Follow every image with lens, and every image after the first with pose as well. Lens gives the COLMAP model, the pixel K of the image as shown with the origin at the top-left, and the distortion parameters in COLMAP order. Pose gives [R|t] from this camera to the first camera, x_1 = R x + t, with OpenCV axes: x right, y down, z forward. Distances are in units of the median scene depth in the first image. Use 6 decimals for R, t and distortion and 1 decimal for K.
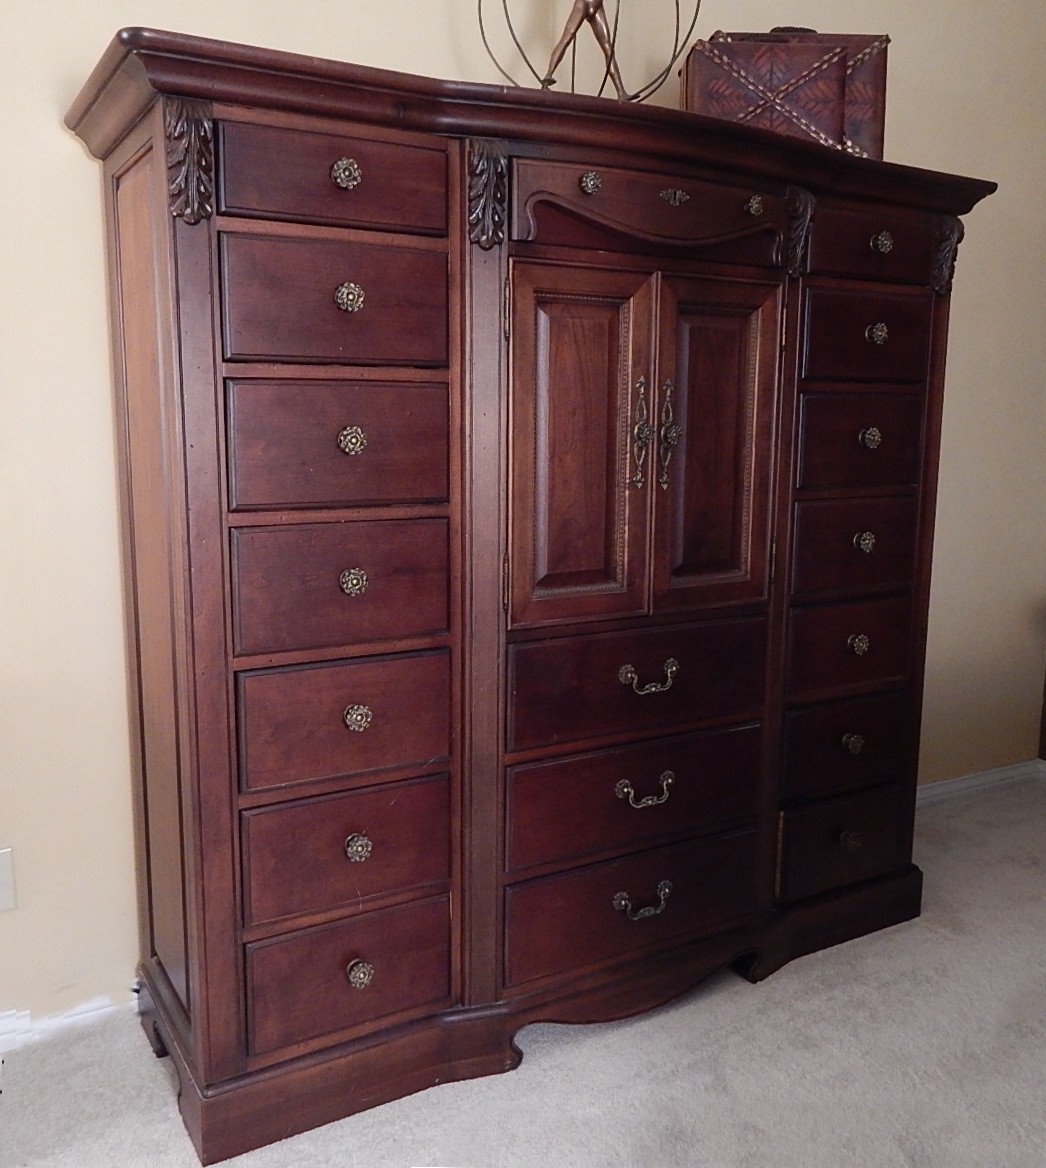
lens RADIAL K [[1038.6, 0, 497.0], [0, 1038.6, 555.6], [0, 0, 1]] dist [-0.004015, -0.001419]
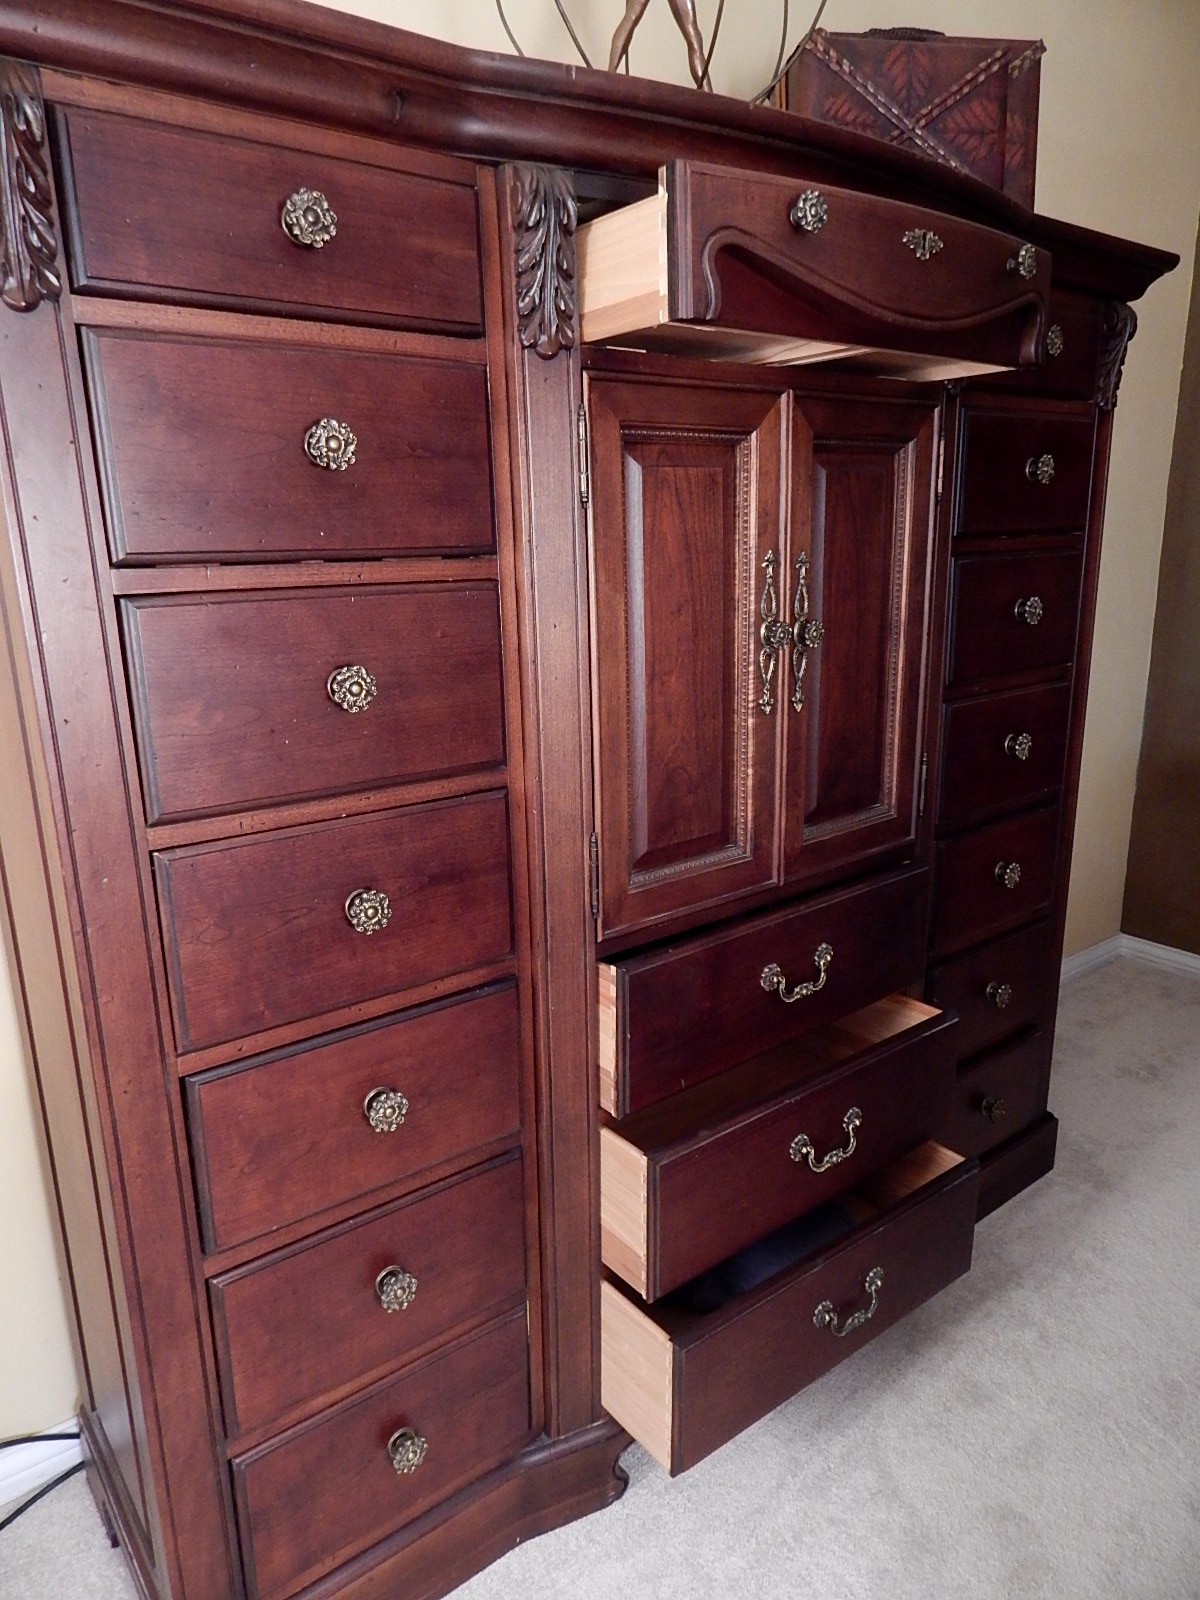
lens RADIAL K [[1065.7, 0, 618.3], [0, 1065.7, 803.0], [0, 0, 1]] dist [0.004227, -0.000557]
pose [[0.988025, -0.060423, 0.141969, -0.068124], [0.043191, 0.991655, 0.121471, -0.098976], [-0.148124, -0.113885, 0.982390, 0.312983]]
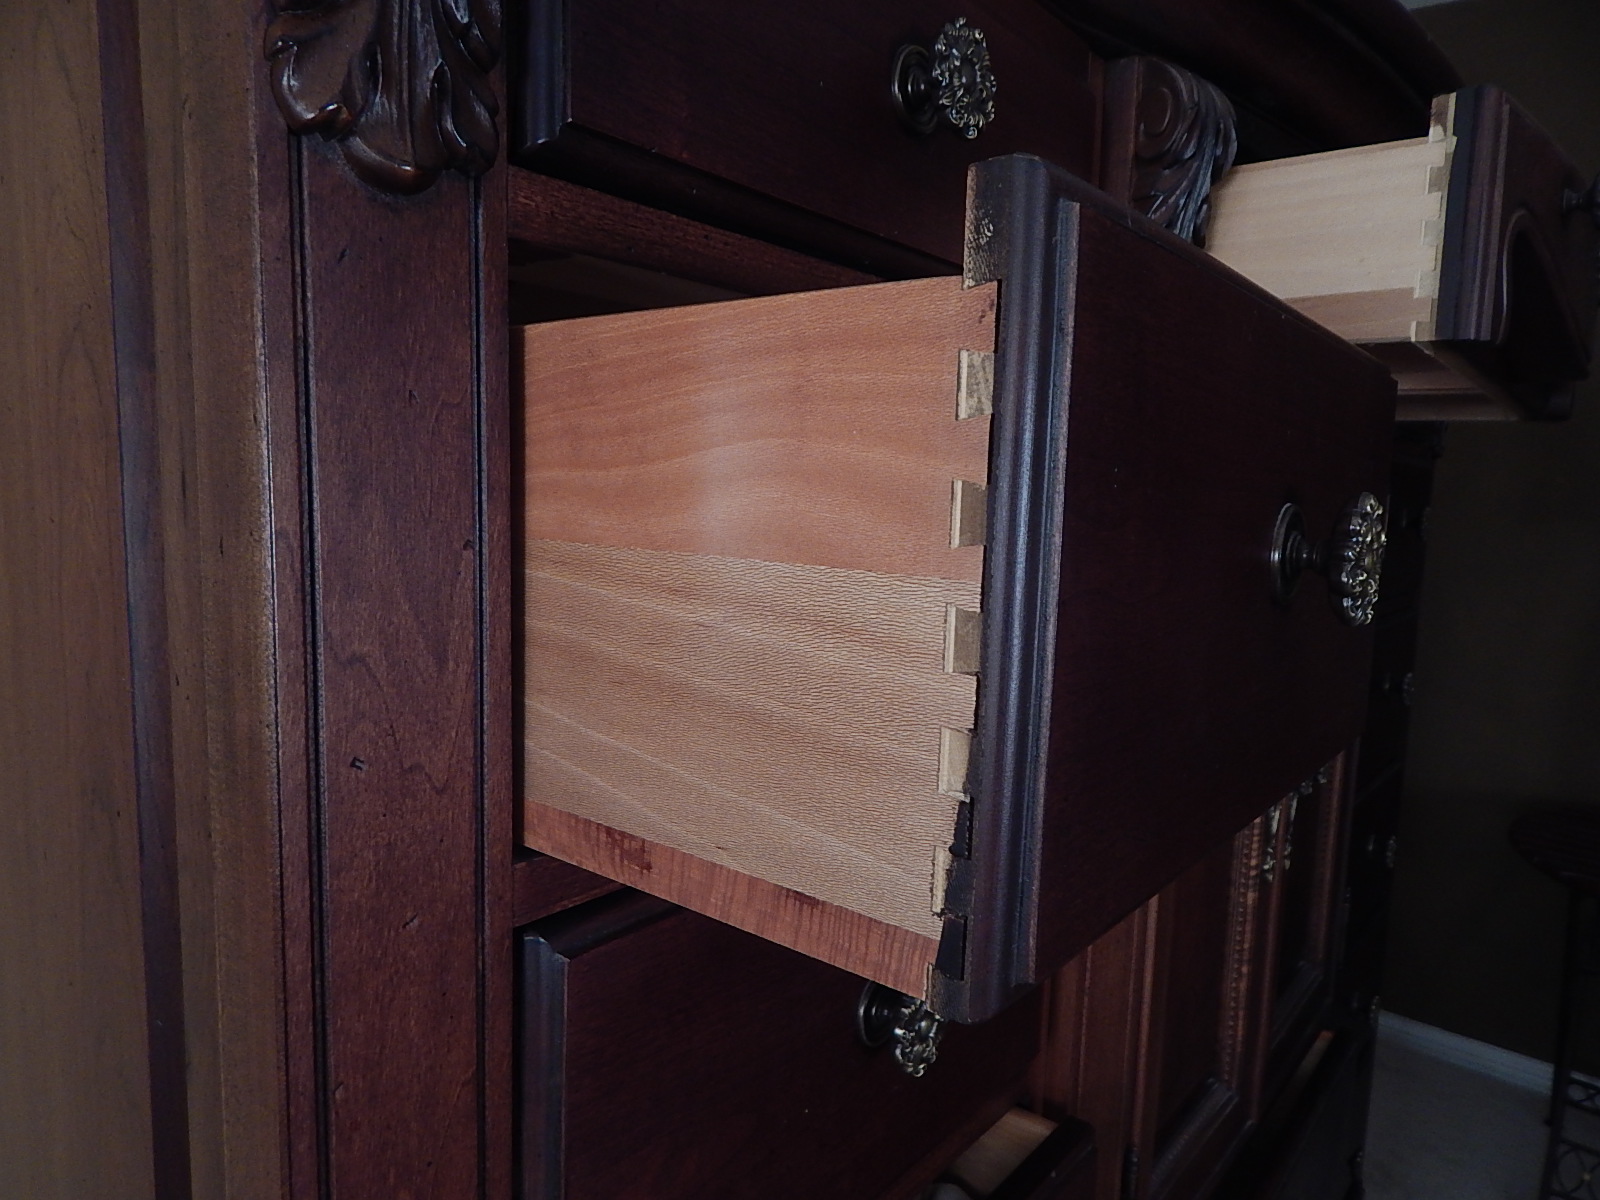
lens RADIAL K [[1044.0, 0, 800.0], [0, 1044.0, 600.0], [0, 0, 1]] dist [-0.000066, -0.000614]
pose [[0.933955, -0.014340, 0.357102, -0.235123], [0.022354, 0.999582, -0.018325, -0.194186], [-0.356690, 0.025098, 0.933886, 0.645241]]
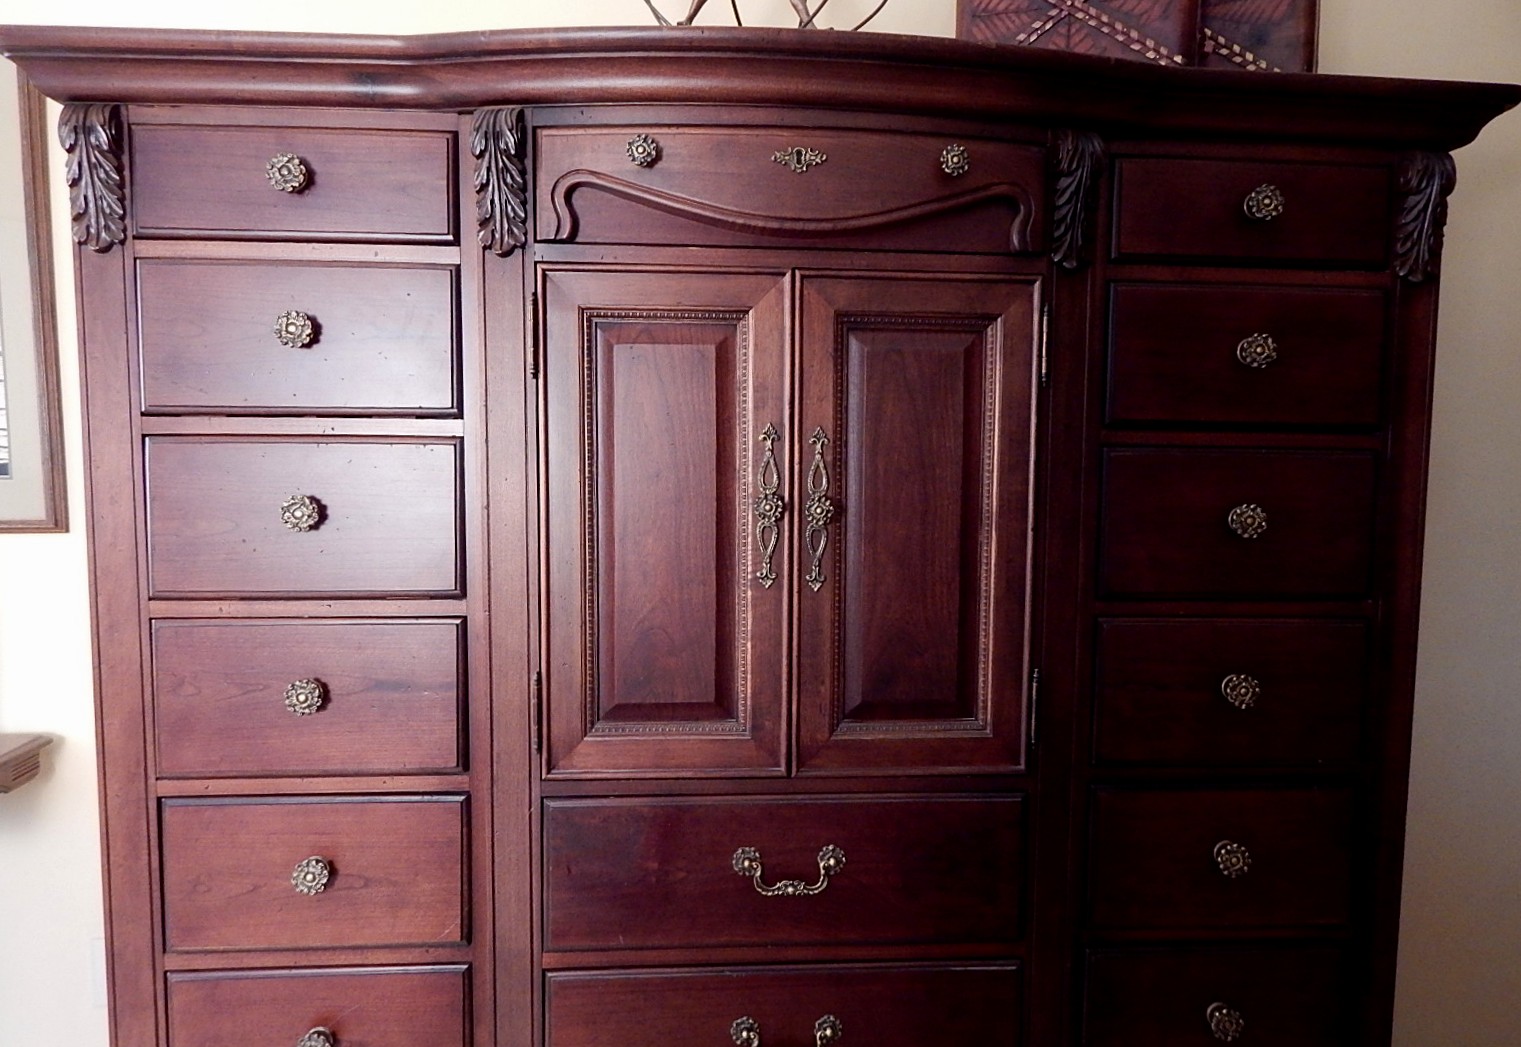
lens RADIAL K [[1060.1, 0, 760.5], [0, 1060.1, 523.5], [0, 0, 1]] dist [-0.001408, -0.004099]
pose [[0.909027, 0.033749, -0.415369, 0.429457], [-0.061985, 0.996578, -0.054680, -0.070516], [0.412102, 0.075453, 0.908008, 0.376784]]
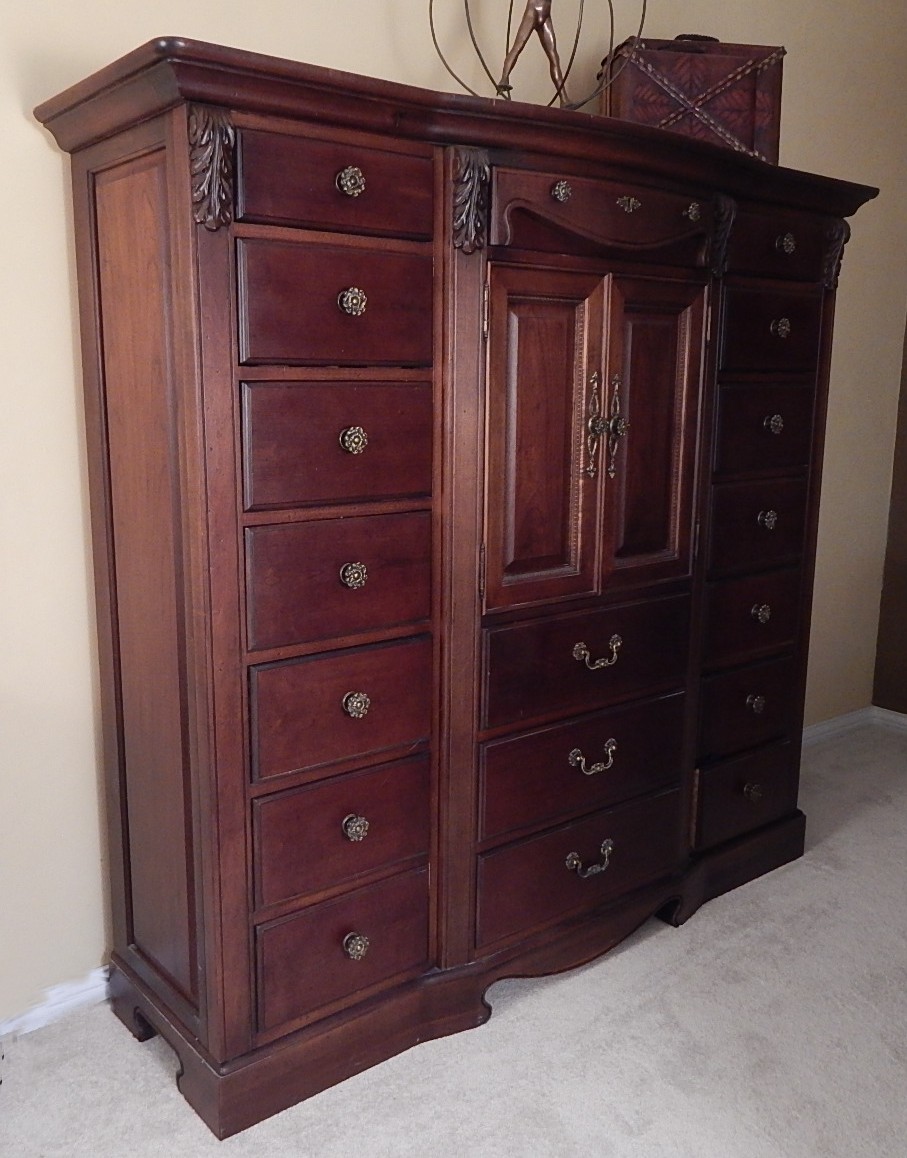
lens RADIAL K [[1037.0, 0, 411.9], [0, 1037.0, 551.0], [0, 0, 1]] dist [0.000804, -0.010166]
pose [[0.990651, -0.023478, 0.134389, -0.195441], [0.018989, 0.999221, 0.034587, -0.030354], [-0.135096, -0.031712, 0.990325, -0.032651]]
